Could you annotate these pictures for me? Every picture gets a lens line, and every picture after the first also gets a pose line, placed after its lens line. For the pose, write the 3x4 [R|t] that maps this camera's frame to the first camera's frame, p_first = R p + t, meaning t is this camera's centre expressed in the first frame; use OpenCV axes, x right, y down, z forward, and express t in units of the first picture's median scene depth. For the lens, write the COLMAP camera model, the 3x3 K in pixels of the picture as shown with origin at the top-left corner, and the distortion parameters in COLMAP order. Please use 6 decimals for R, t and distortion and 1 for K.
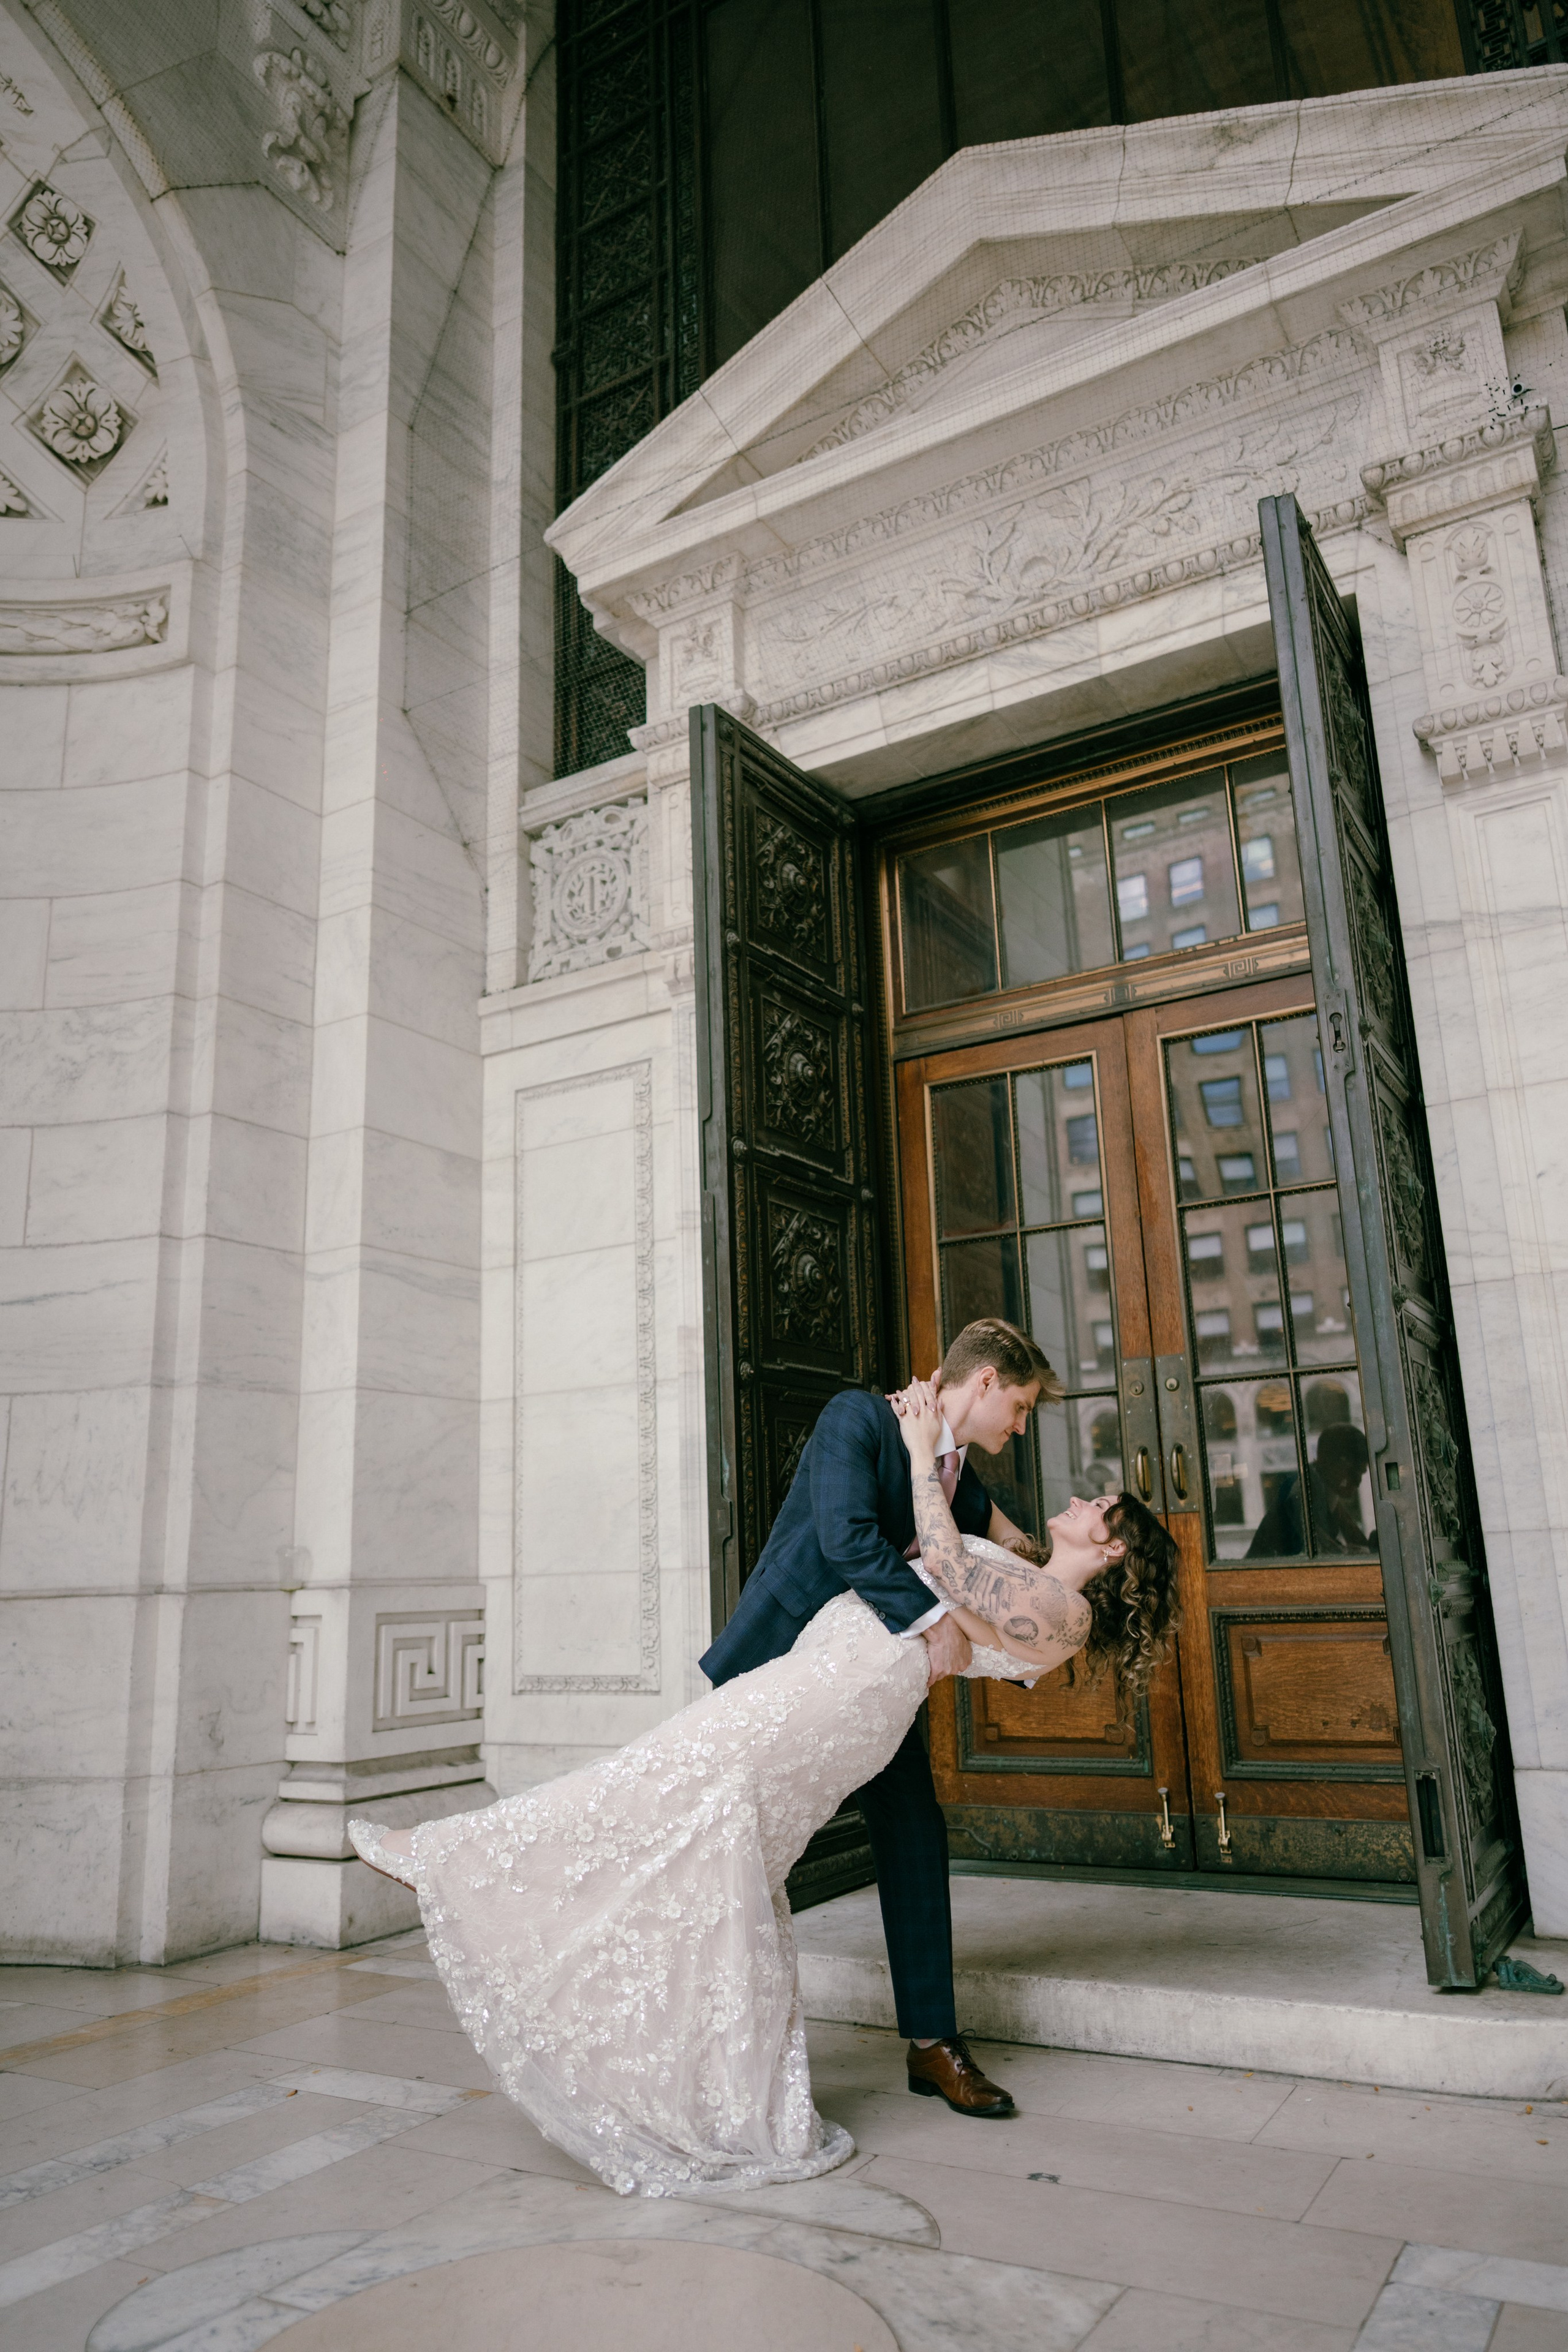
lens RADIAL K [[1628.9, 0, 778.6], [0, 1628.9, 1182.9], [0, 0, 1]] dist [-0.027504, 0.011358]
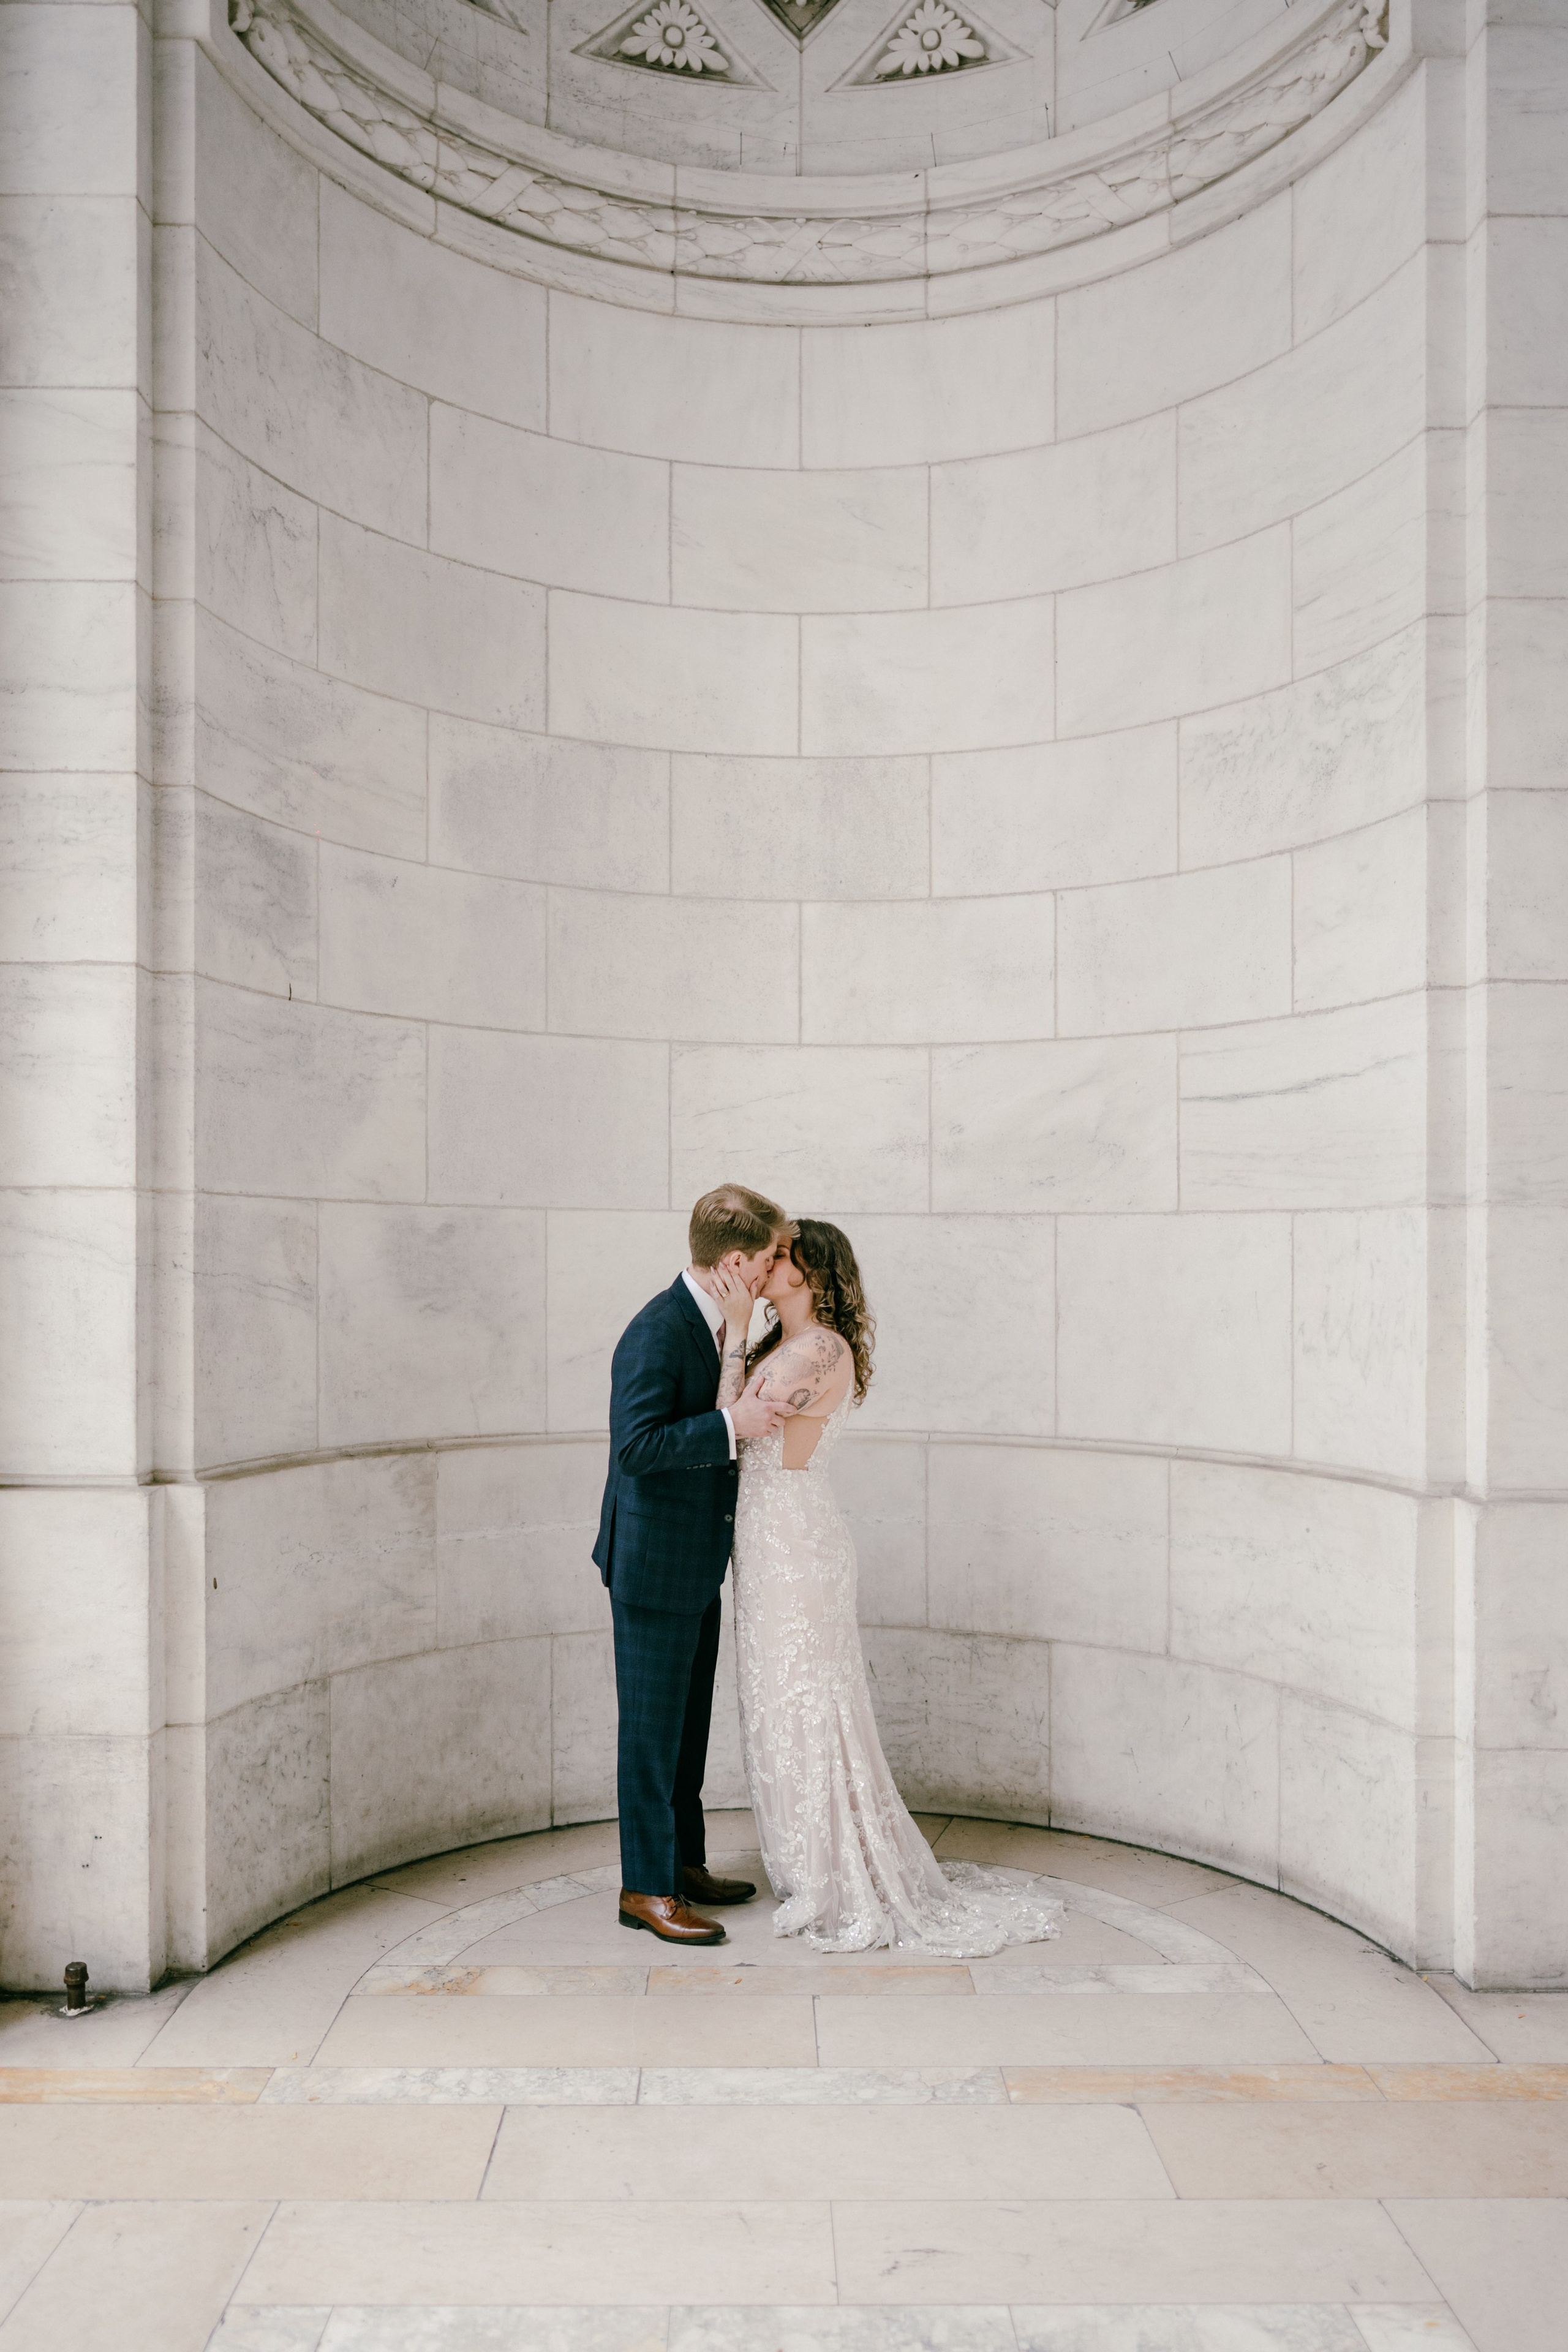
lens RADIAL K [[1798.9, 0, 791.8], [0, 1798.9, 1251.3], [0, 0, 1]] dist [-0.002110, -0.010493]
pose [[0.515314, 0.036589, -0.856220, 0.135511], [0.188093, 0.969899, 0.154651, -0.027702], [0.836106, -0.240743, 0.492920, 0.369118]]
